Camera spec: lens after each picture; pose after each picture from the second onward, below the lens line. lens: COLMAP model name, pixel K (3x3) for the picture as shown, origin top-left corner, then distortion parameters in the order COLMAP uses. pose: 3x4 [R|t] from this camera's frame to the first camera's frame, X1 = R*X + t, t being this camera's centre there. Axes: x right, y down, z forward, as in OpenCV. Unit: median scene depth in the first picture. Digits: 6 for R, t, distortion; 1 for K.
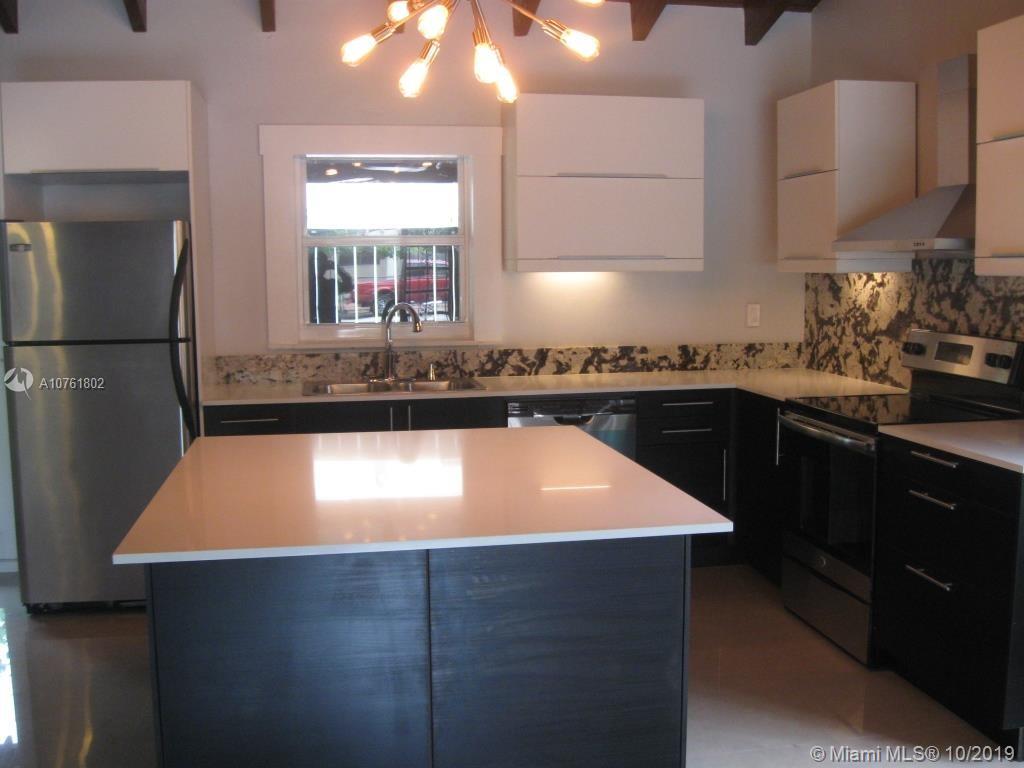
lens RADIAL K [[1056.0, 0, 517.2], [0, 1056.0, 380.9], [0, 0, 1]] dist [-0.141302, 0.078771]
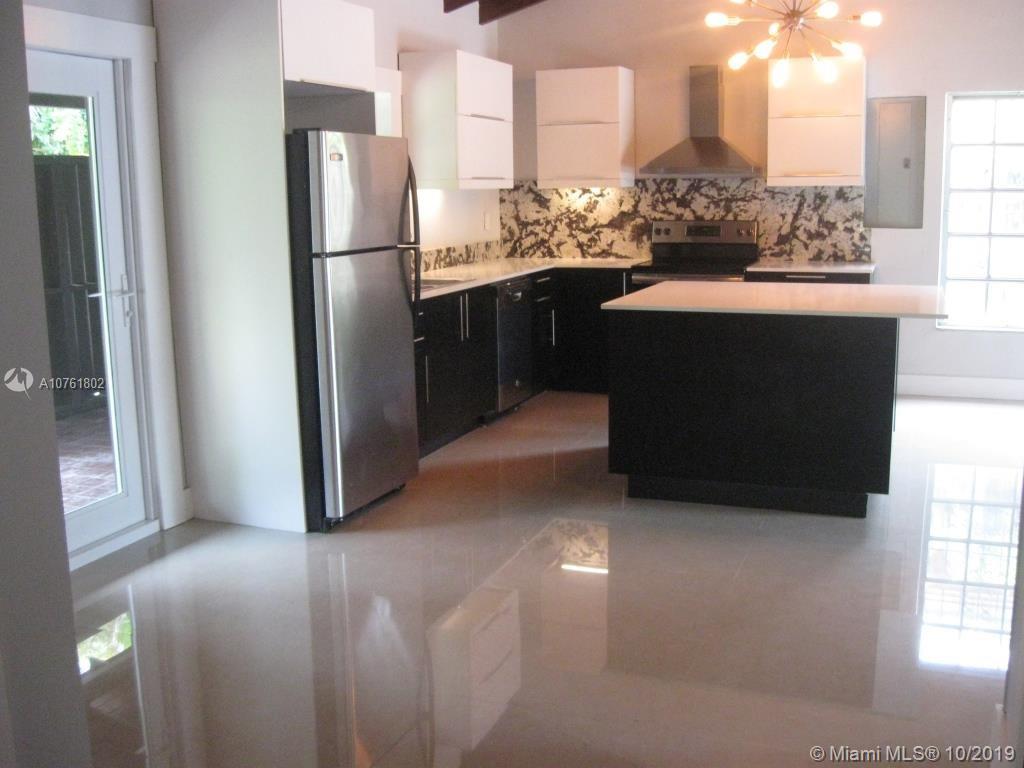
lens RADIAL K [[1056.0, 0, 517.2], [0, 1056.0, 380.9], [0, 0, 1]] dist [-0.141302, 0.078771]
pose [[0.518682, -0.154095, 0.840966, -1.004046], [0.106181, 0.987619, 0.115478, -0.011259], [-0.848348, 0.029398, 0.528622, 0.247249]]
